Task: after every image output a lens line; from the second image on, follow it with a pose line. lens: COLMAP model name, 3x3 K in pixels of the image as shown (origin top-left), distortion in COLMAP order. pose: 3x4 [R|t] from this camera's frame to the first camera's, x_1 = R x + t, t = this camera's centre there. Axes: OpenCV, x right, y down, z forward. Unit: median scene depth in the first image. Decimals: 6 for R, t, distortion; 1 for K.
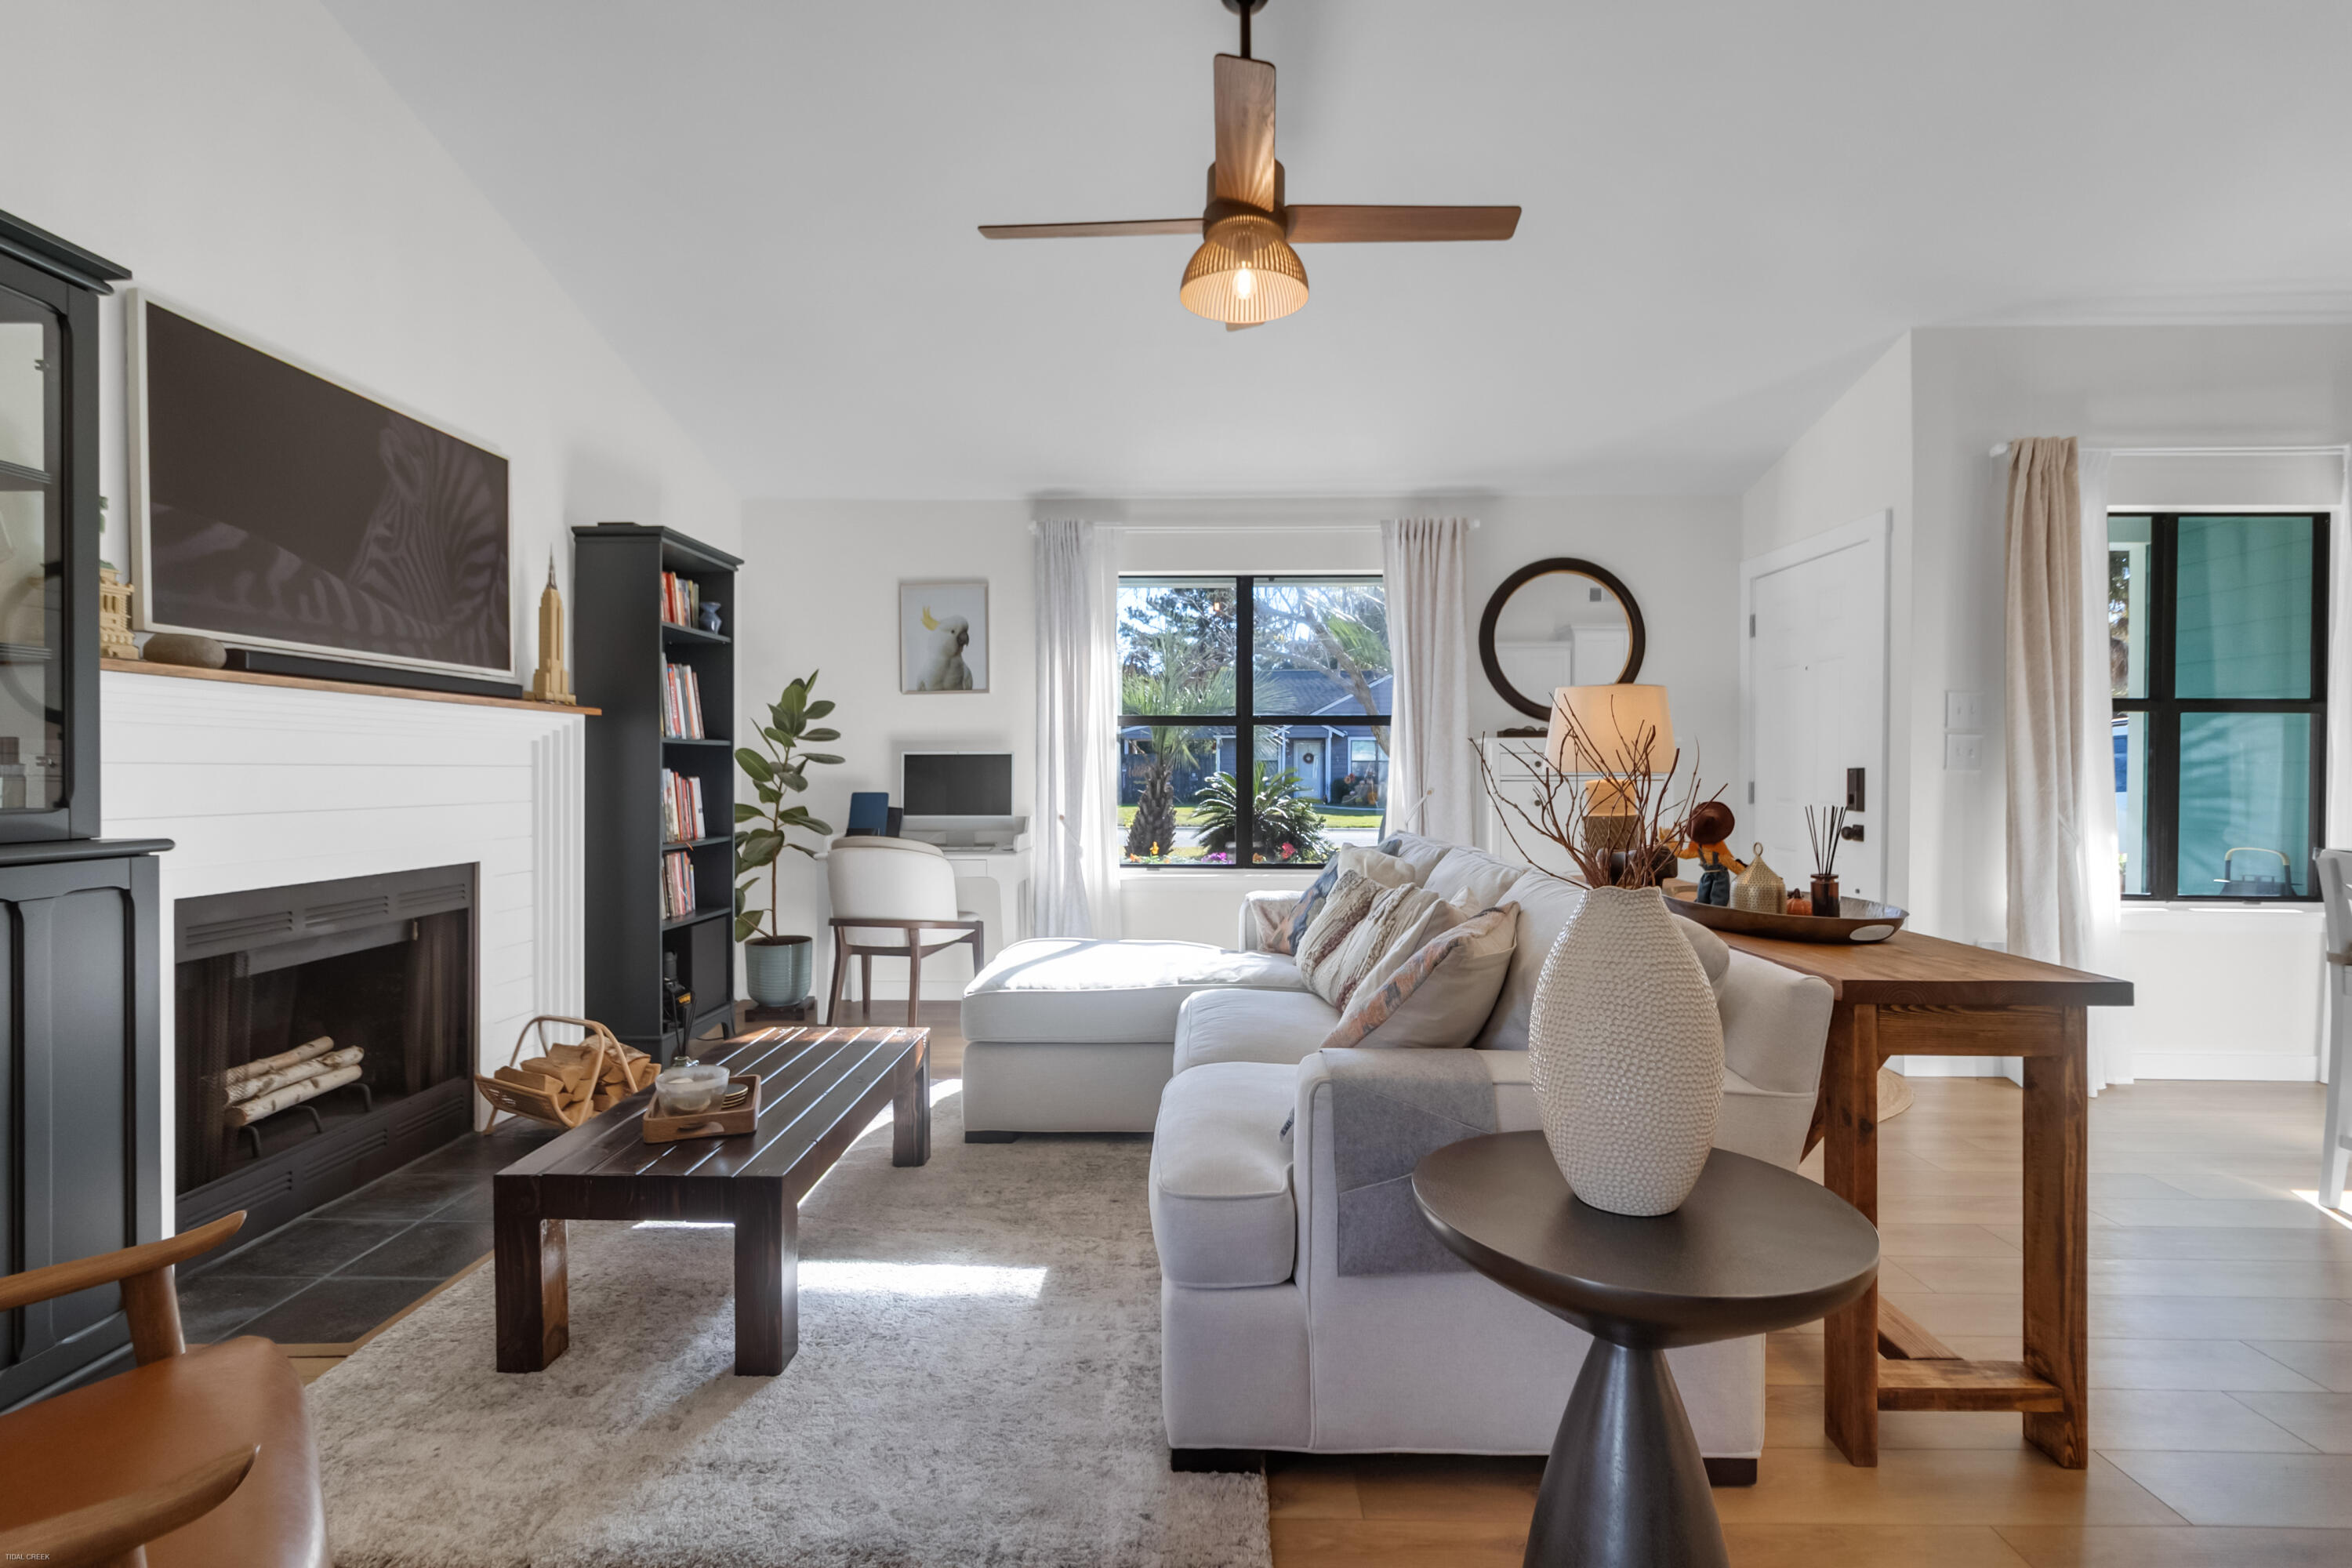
lens RADIAL K [[1094.9, 0, 1181.6], [0, 1094.9, 771.8], [0, 0, 1]] dist [-0.003278, 0.002160]
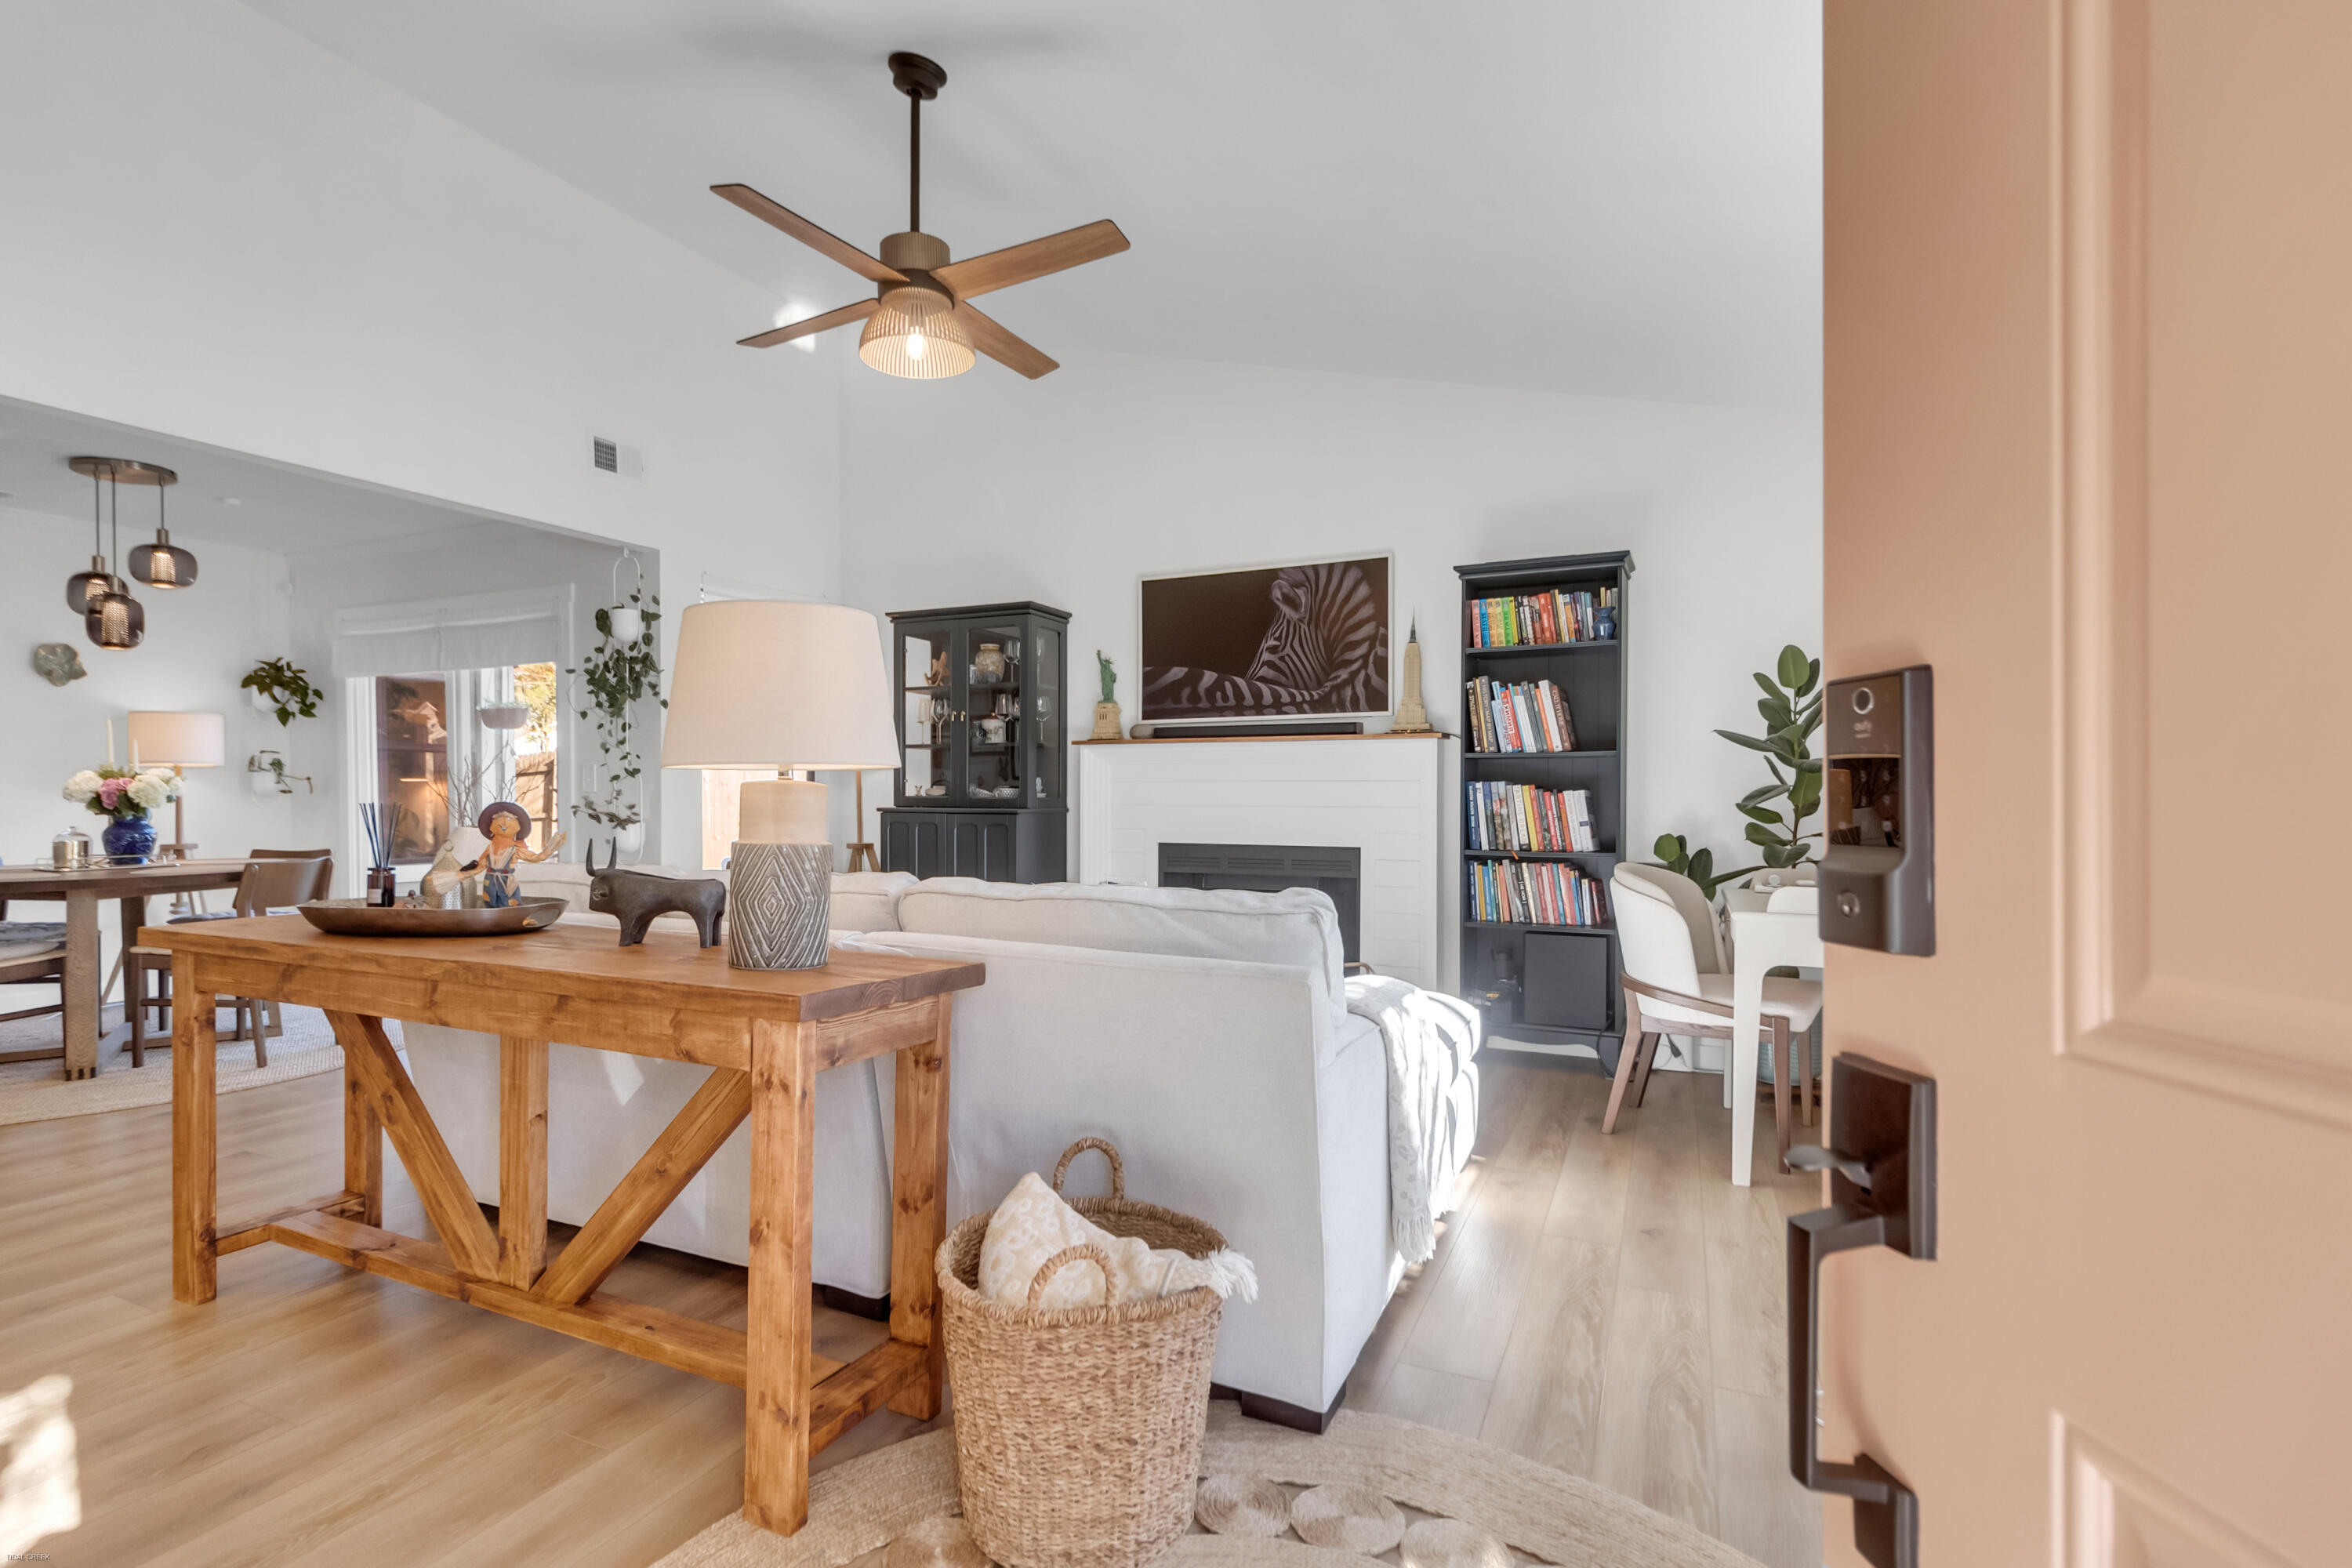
lens RADIAL K [[1121.2, 0, 1162.6], [0, 1121.2, 802.2], [0, 0, 1]] dist [-0.001565, 0.002108]
pose [[-0.417933, 0.005320, -0.908462, 0.726920], [-0.003393, 0.999967, 0.007416, 0.011469], [0.908472, 0.006182, -0.417901, 1.243359]]
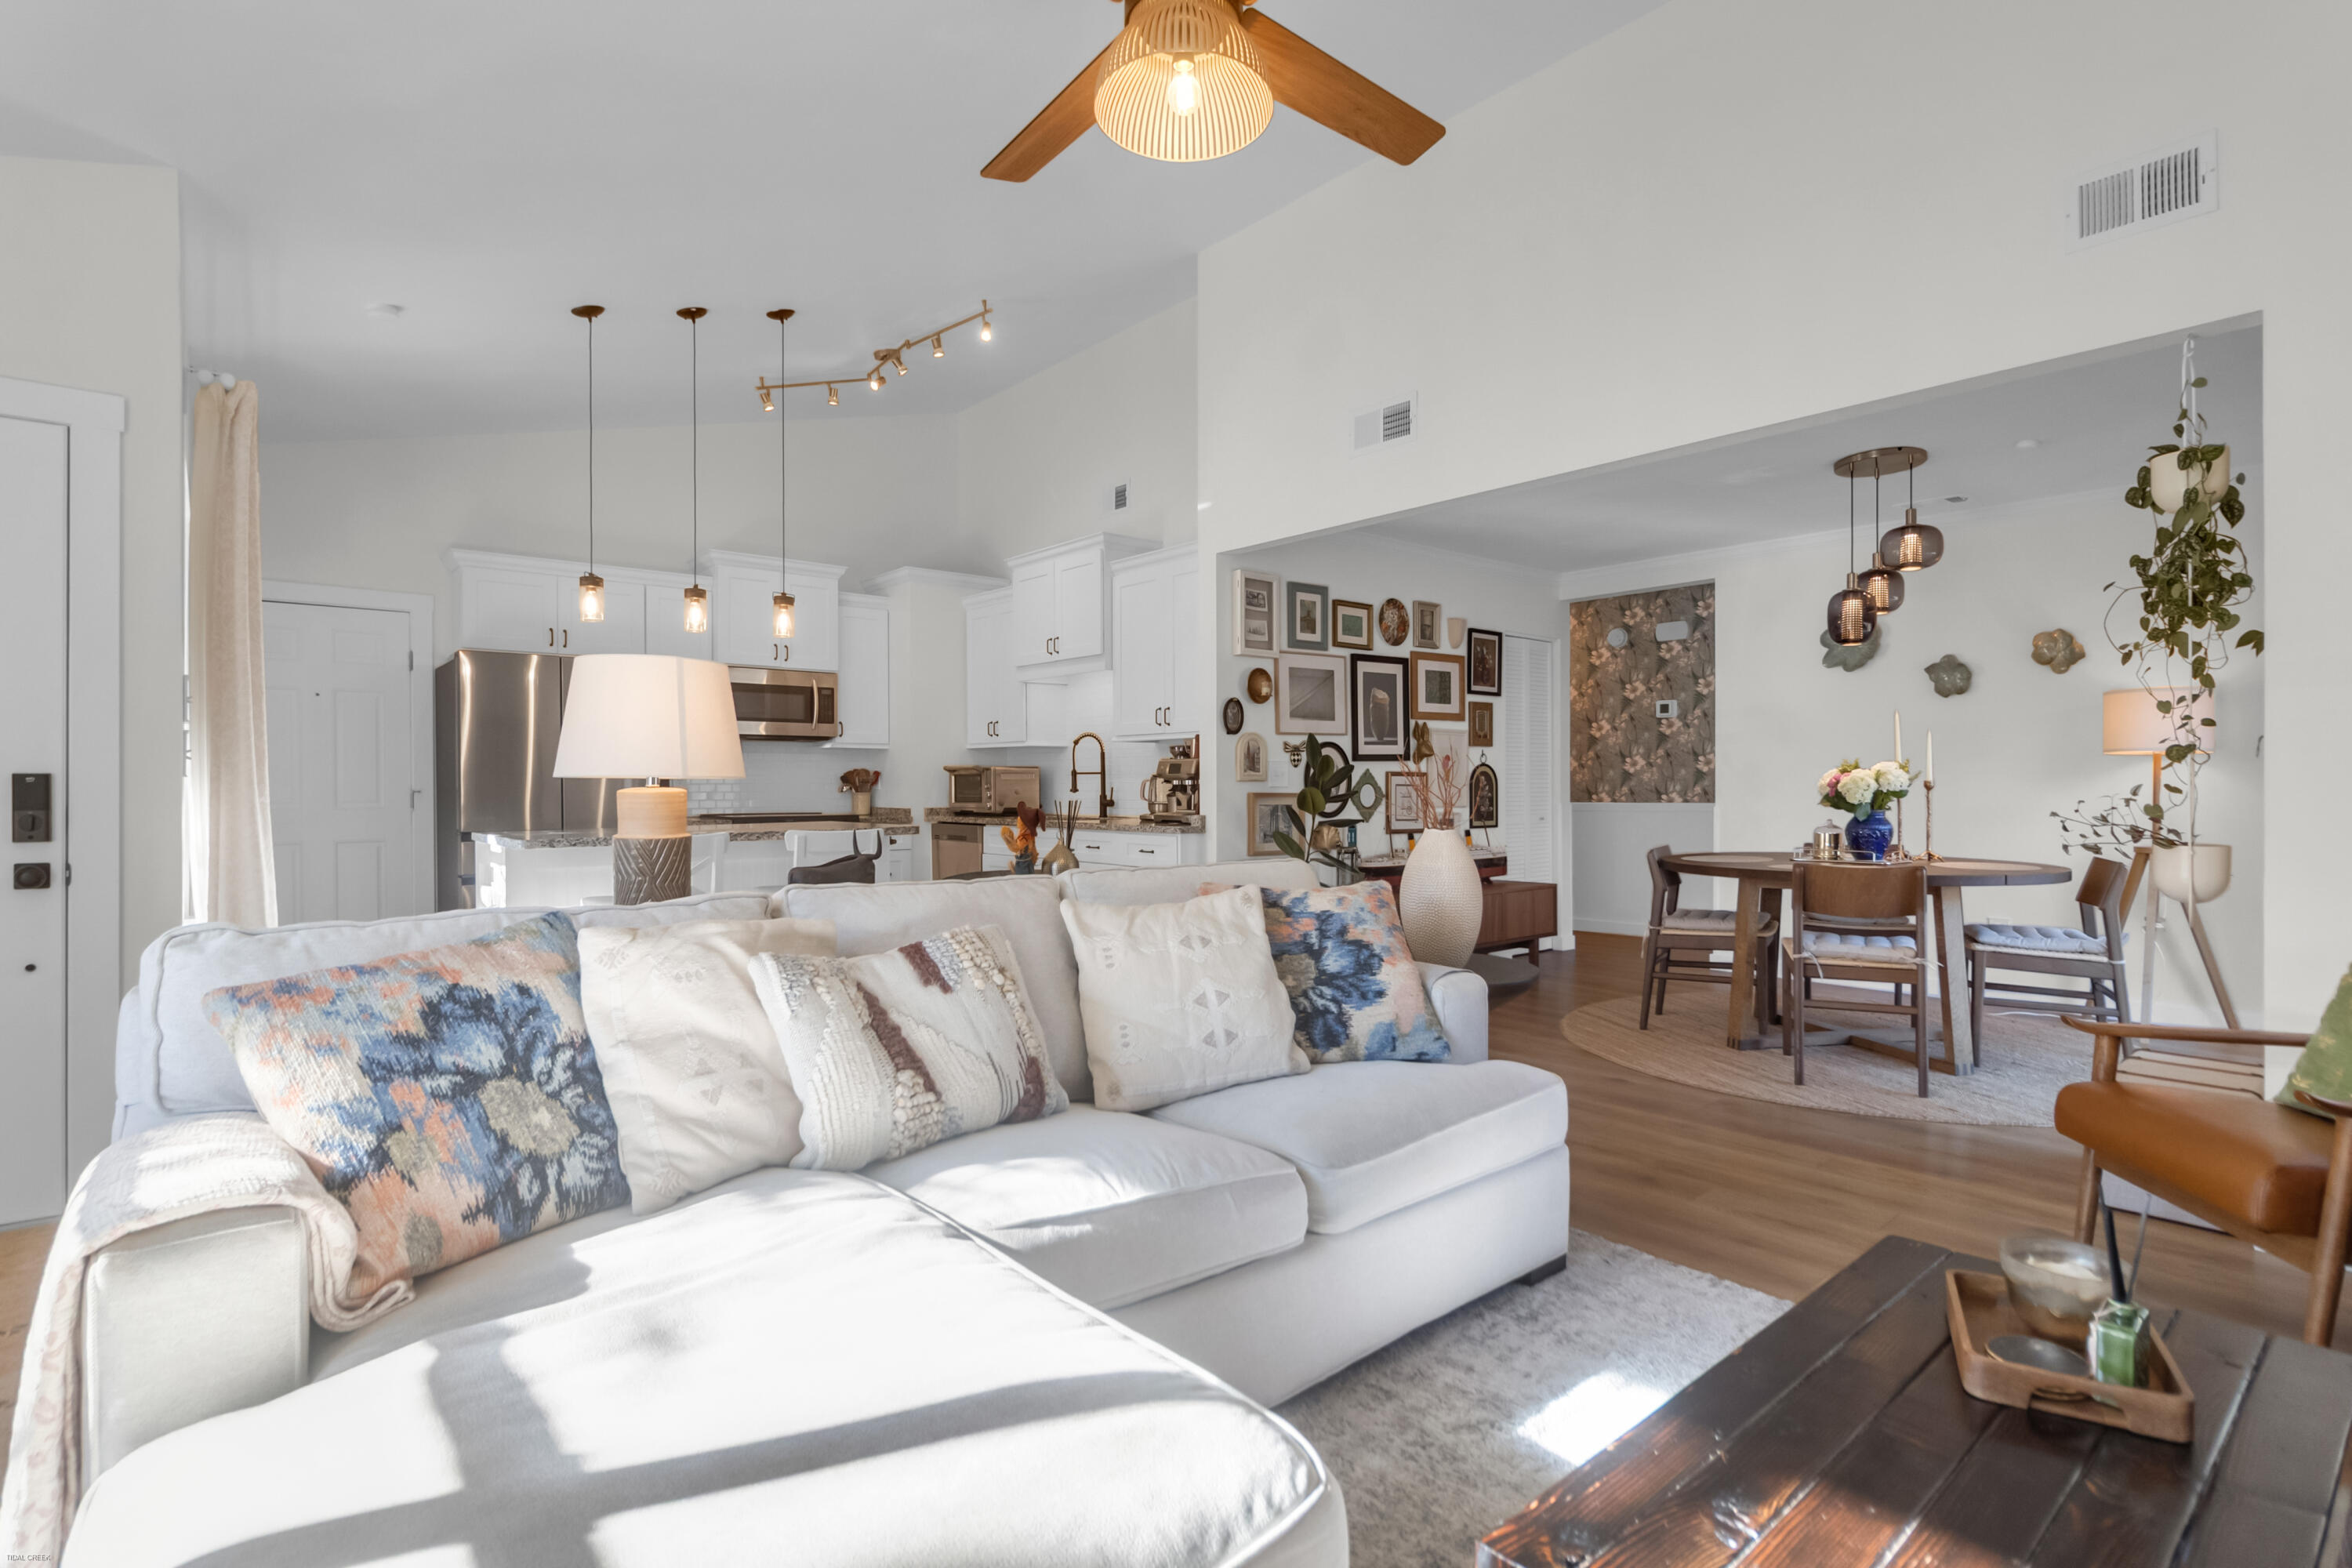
lens RADIAL K [[1121.2, 0, 1169.4], [0, 1121.2, 785.0], [0, 0, 1]] dist [-0.001565, 0.002108]
pose [[-0.652793, -0.001145, 0.757535, -0.353828], [0.003074, 0.999987, 0.004160, 0.003007], [-0.757530, 0.005044, -0.652781, 1.061195]]
